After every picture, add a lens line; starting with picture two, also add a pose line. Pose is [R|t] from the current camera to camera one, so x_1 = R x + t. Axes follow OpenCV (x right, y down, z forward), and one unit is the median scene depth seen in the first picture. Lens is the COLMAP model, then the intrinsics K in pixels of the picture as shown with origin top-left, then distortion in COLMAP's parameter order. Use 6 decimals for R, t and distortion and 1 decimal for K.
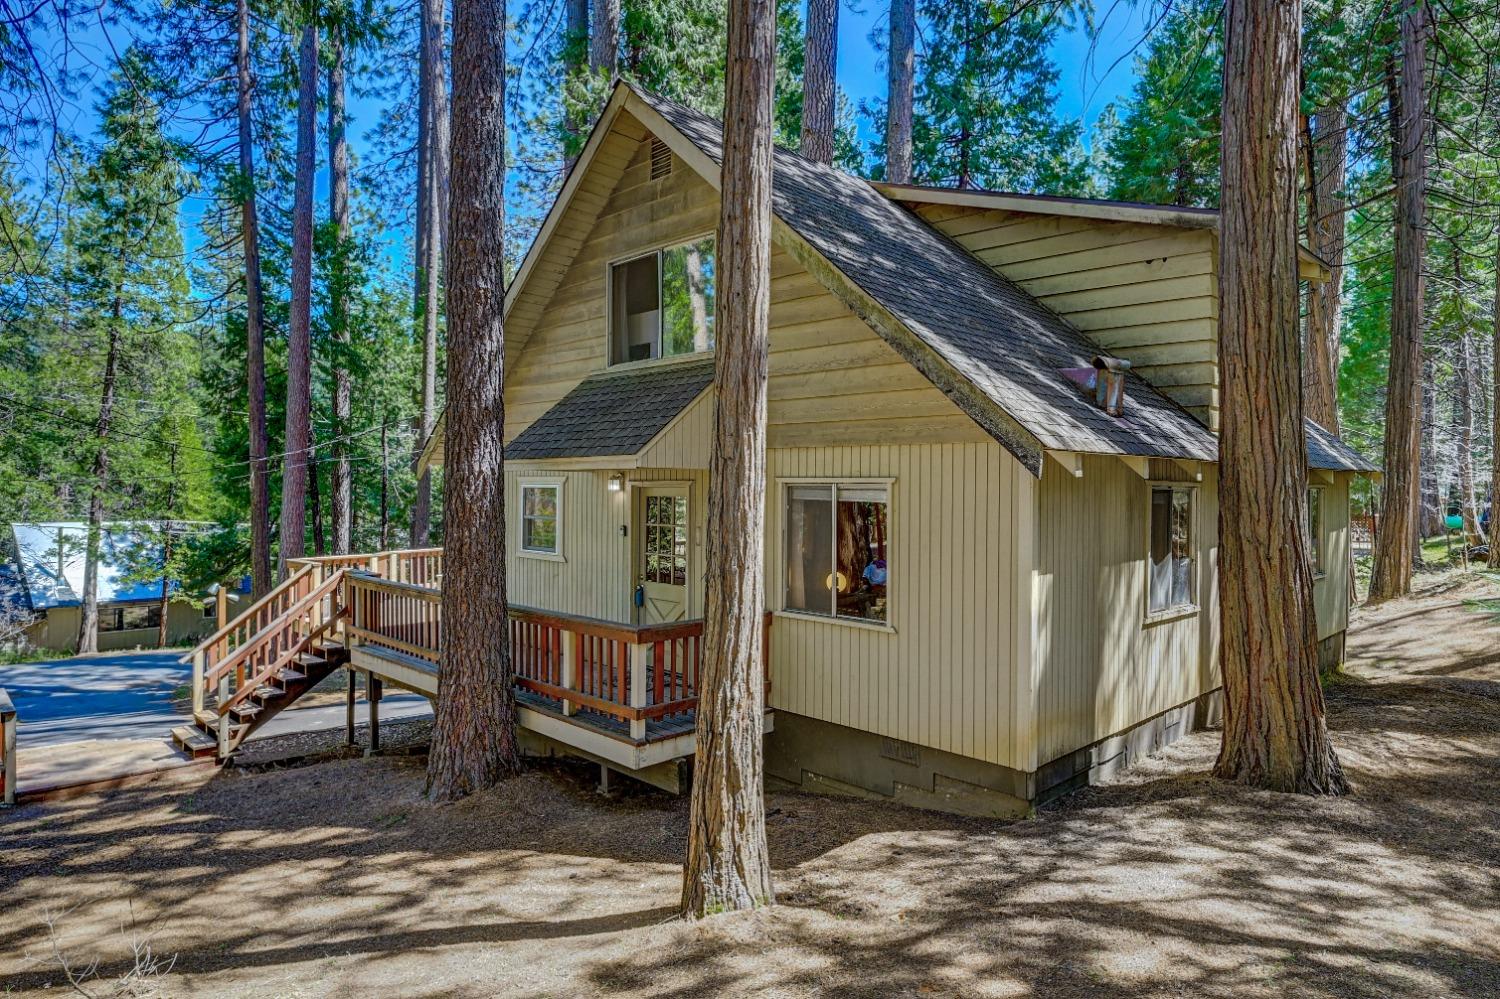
lens RADIAL K [[881.5, 0, 749.0], [0, 881.5, 498.4], [0, 0, 1]] dist [0.001599, 0.000235]
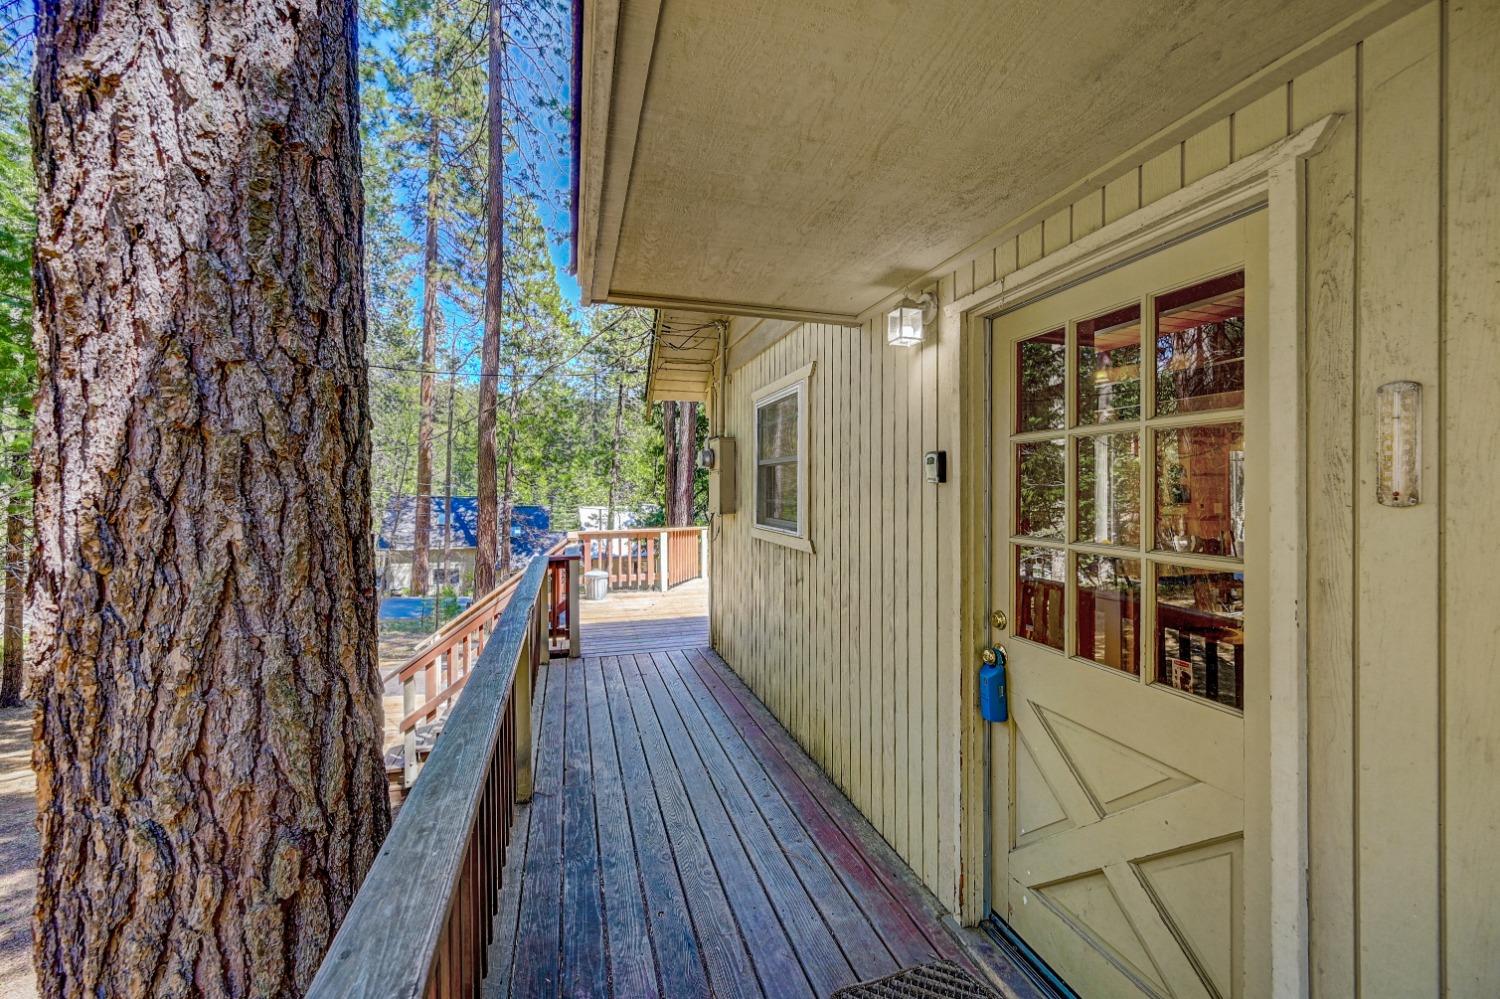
lens RADIAL K [[591.6, 0, 750.0], [0, 591.6, 496.8], [0, 0, 1]] dist [-0.001140, 0.000000]
pose [[0.878192, -0.003783, -0.478293, -0.076350], [0.003272, 0.999993, -0.001902, 0.036961], [0.478296, 0.000105, 0.878198, 0.600460]]
